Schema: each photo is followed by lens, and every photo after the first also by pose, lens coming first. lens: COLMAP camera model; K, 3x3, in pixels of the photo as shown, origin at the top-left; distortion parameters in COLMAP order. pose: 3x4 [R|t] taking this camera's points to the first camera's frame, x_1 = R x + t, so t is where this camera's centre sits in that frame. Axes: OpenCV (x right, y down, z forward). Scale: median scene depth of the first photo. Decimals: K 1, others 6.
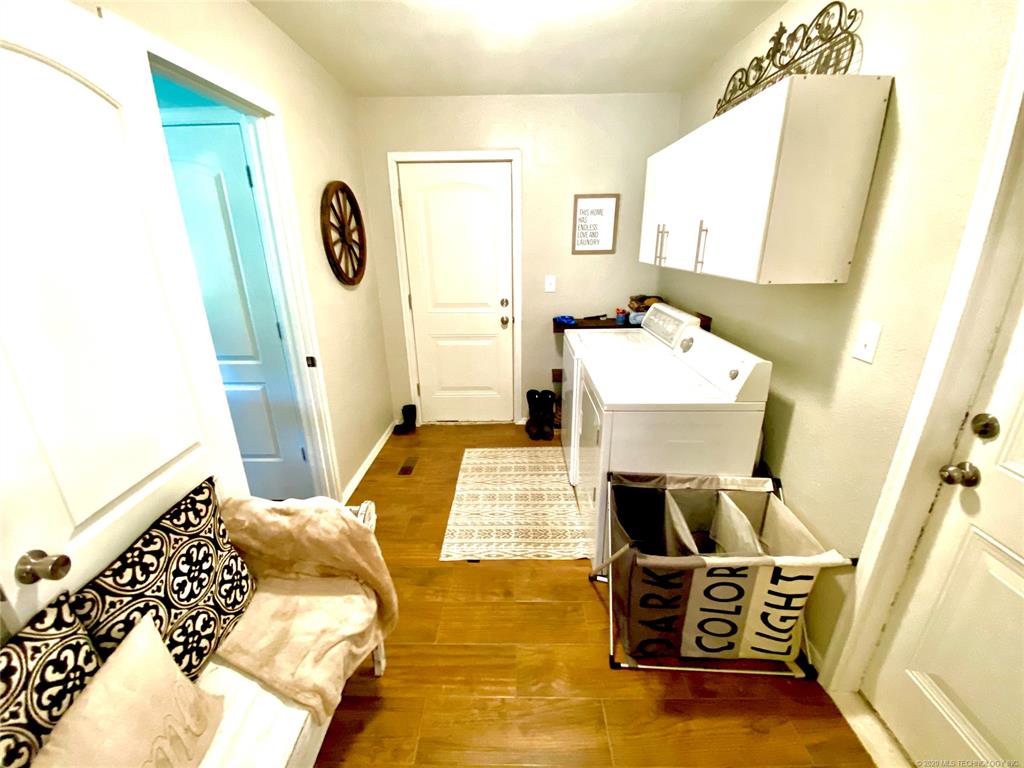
lens RADIAL K [[416.4, 0, 512.0], [0, 416.4, 384.0], [0, 0, 1]] dist [0.044636, -0.034686]
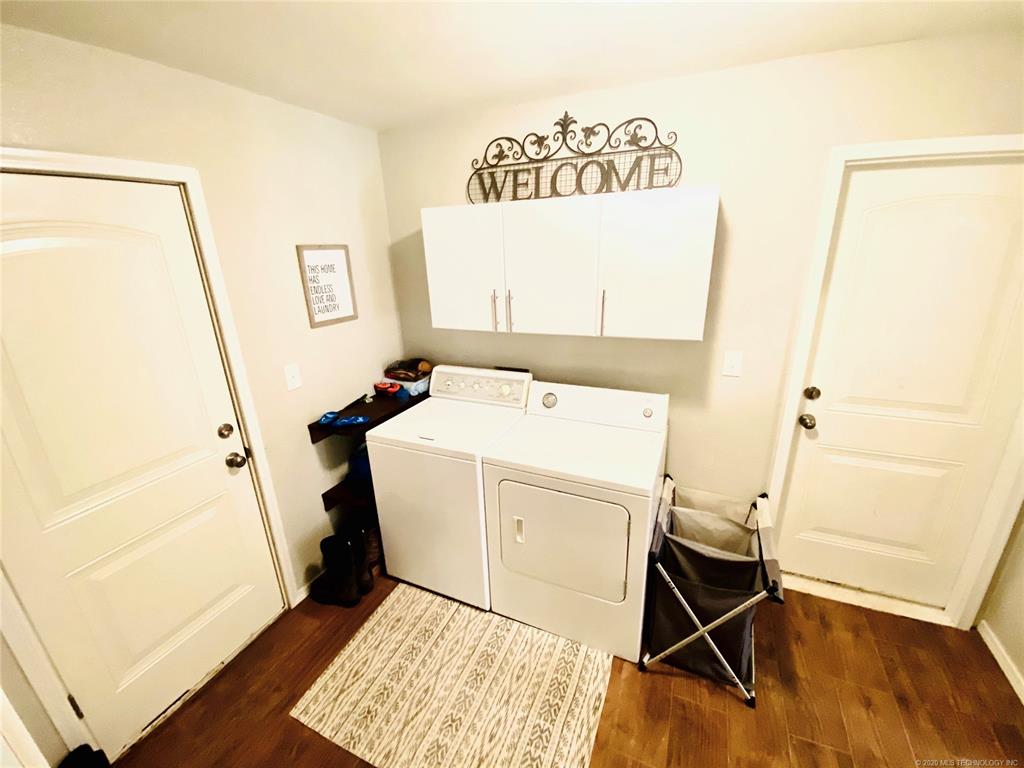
lens RADIAL K [[416.4, 0, 512.0], [0, 416.4, 384.0], [0, 0, 1]] dist [0.044636, -0.034686]
pose [[0.395362, -0.291175, 0.871152, -0.419846], [0.329132, 0.930355, 0.161590, -0.277759], [-0.857532, 0.222838, 0.463662, 0.513592]]
